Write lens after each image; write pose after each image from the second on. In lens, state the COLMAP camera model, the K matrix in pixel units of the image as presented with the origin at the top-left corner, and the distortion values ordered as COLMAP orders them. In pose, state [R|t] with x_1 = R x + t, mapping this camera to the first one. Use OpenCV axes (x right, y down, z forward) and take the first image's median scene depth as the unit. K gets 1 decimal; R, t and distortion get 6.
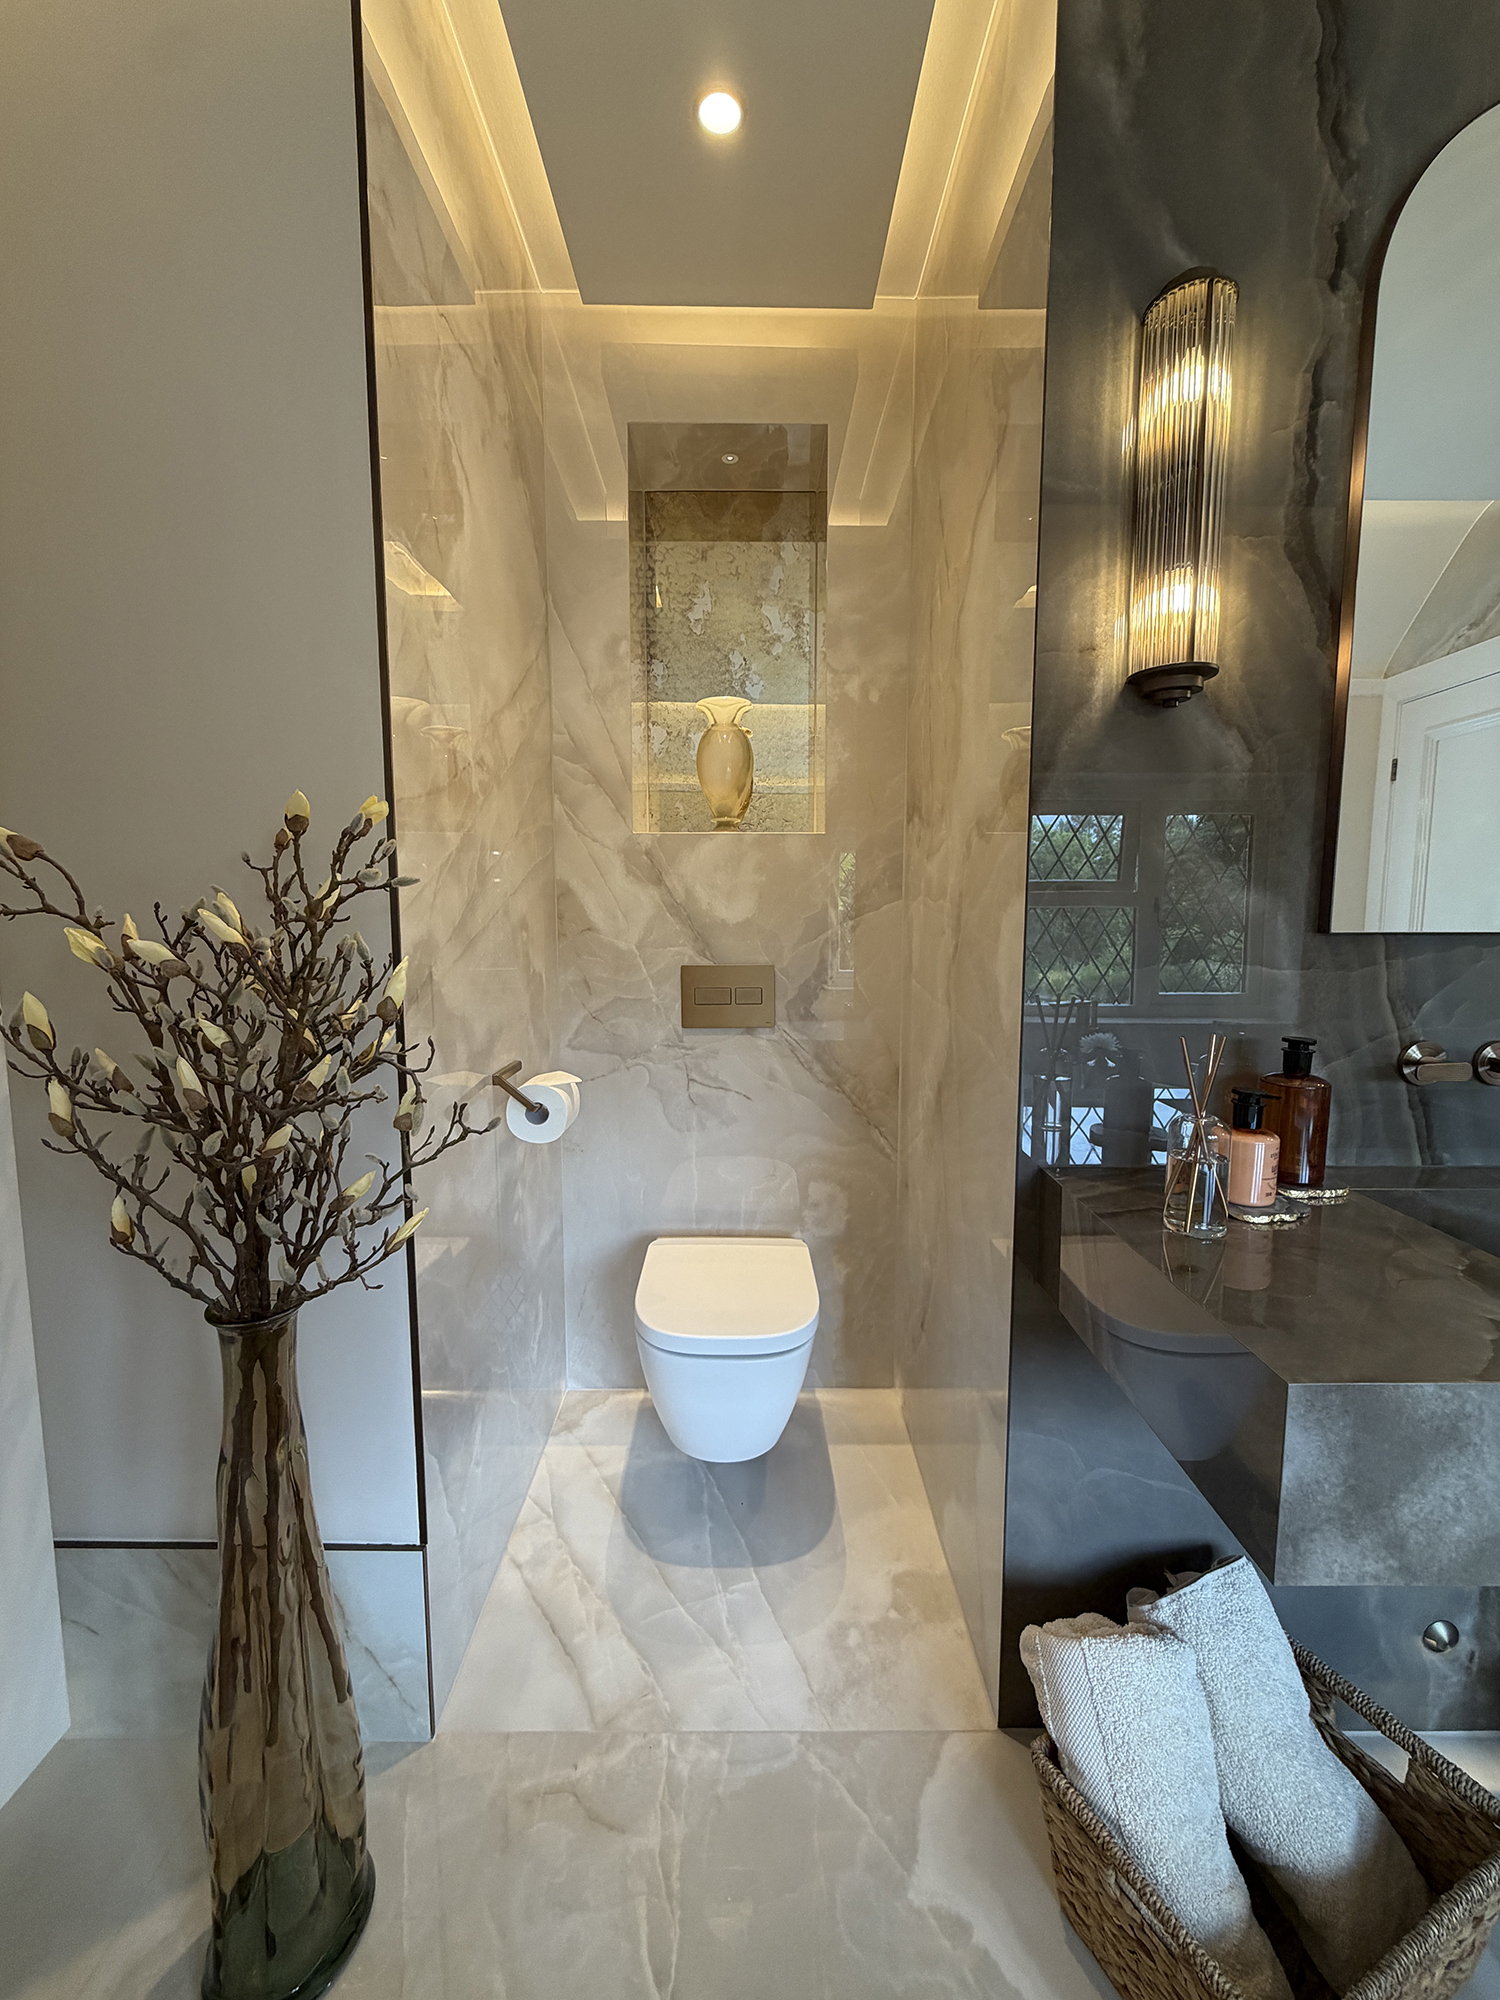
lens RADIAL K [[799.2, 0, 750.8], [0, 799.2, 998.5], [0, 0, 1]] dist [-0.000959, 0.000366]
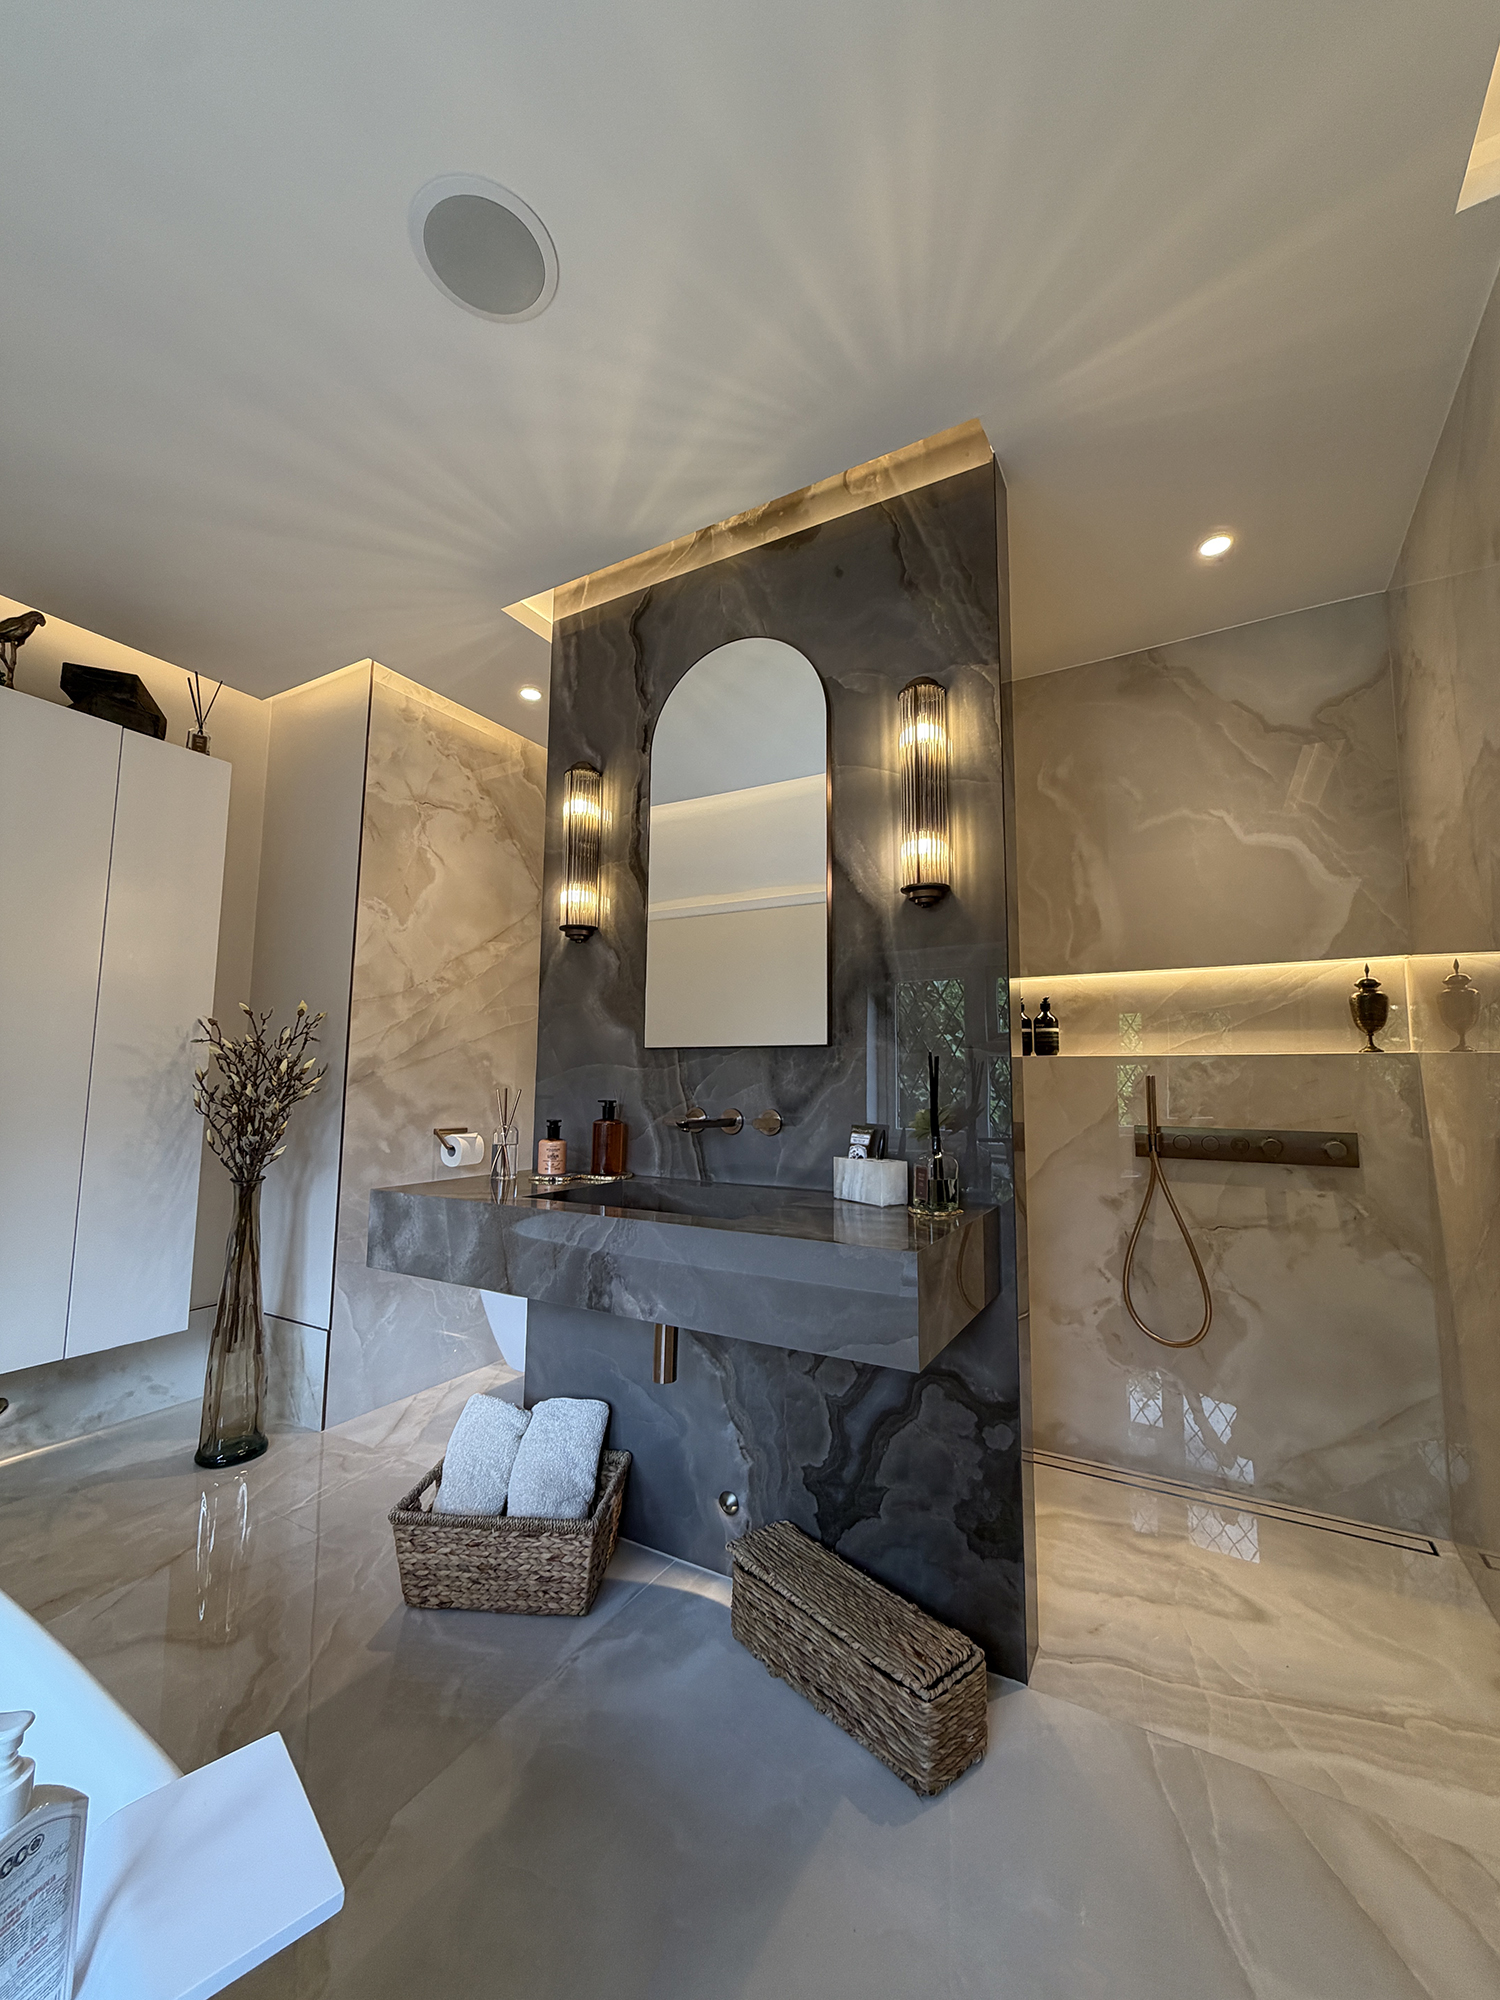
lens RADIAL K [[799.2, 0, 750.8], [0, 799.2, 998.5], [0, 0, 1]] dist [-0.000959, 0.000366]
pose [[0.870065, -0.042742, -0.491081, 1.949188], [-0.060705, 0.979360, -0.192793, 0.161617], [0.489185, 0.197553, 0.849512, -0.547580]]
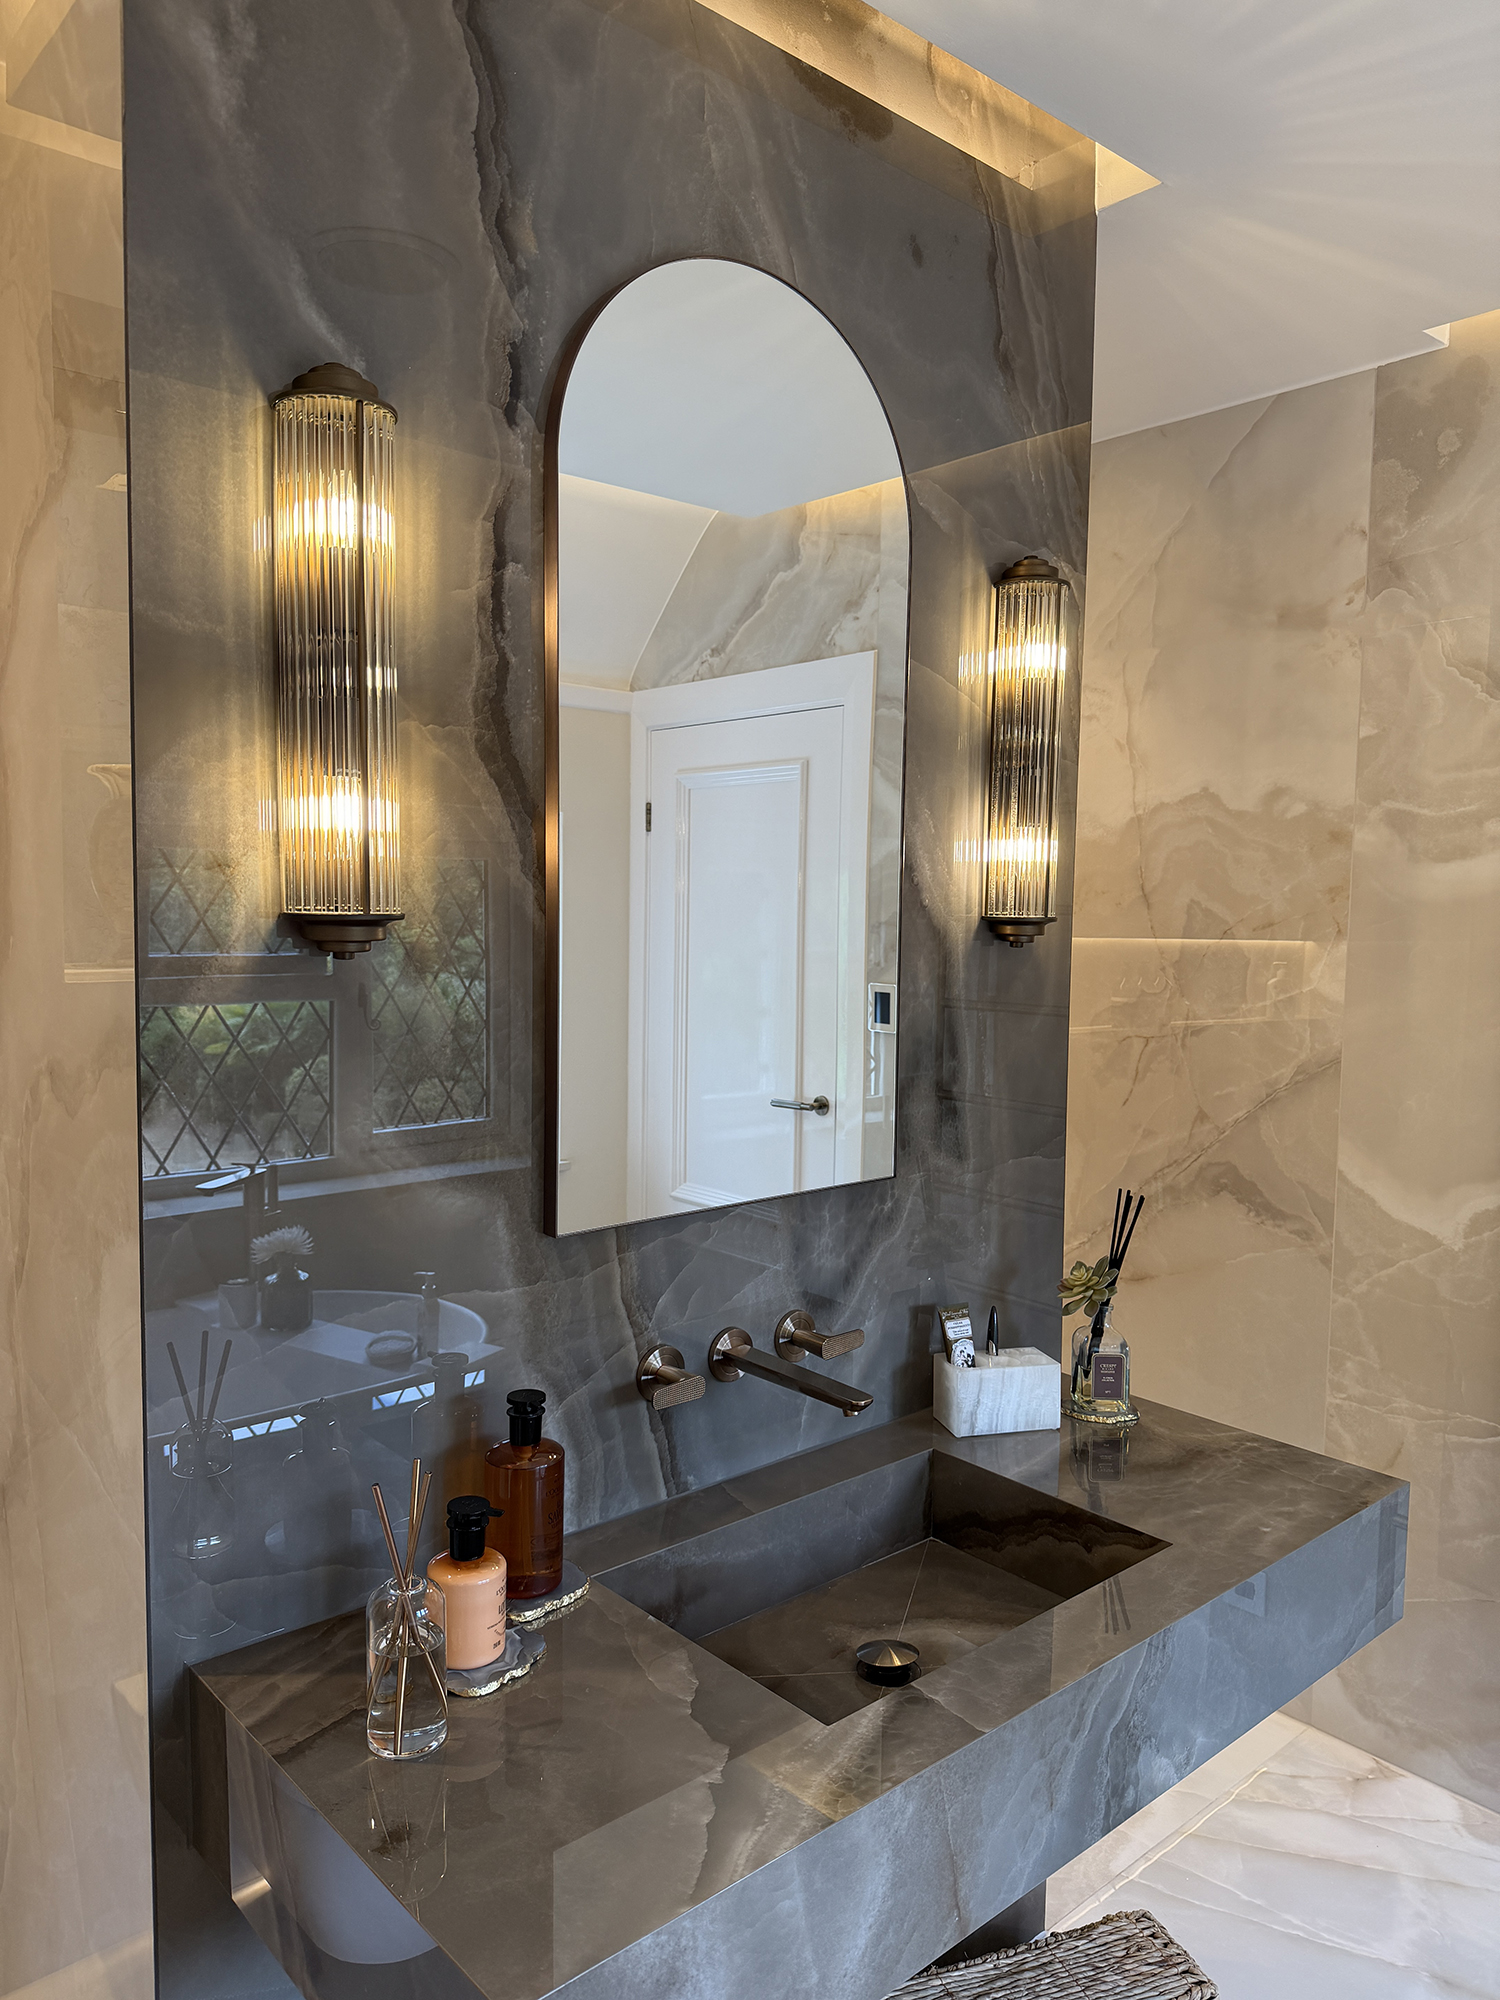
lens RADIAL K [[1416.0, 0, 755.7], [0, 1416.0, 1002.2], [0, 0, 1]] dist [0.044654, -0.065217]
pose [[0.745283, -0.038168, 0.665654, -0.030928], [0.053920, 0.998540, -0.003115, -0.301541], [-0.664564, 0.038214, 0.746254, -0.158543]]
